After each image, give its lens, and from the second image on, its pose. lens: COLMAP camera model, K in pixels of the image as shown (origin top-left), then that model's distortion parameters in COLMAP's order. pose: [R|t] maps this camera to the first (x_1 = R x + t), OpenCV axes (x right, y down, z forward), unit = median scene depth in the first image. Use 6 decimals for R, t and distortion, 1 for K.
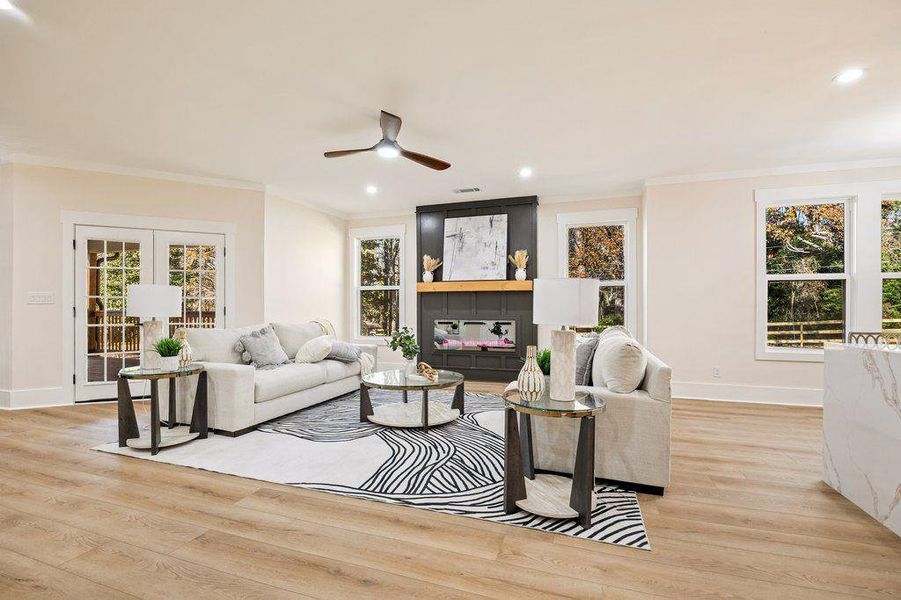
lens RADIAL K [[407.8, 0, 454.5], [0, 407.8, 306.1], [0, 0, 1]] dist [-0.011314, 0.000226]
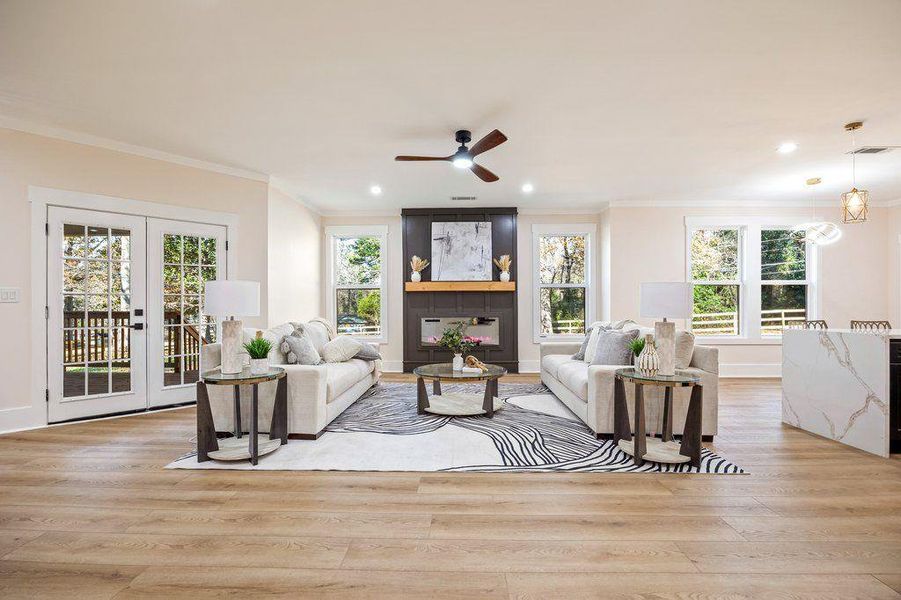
lens RADIAL K [[399.1, 0, 457.0], [0, 399.1, 303.3], [0, 0, 1]] dist [-0.011416, -0.000121]
pose [[0.952385, -0.000910, 0.304898, -0.330796], [0.002744, 0.999981, -0.005588, 0.002637], [-0.304887, 0.006159, 0.952369, -0.005786]]
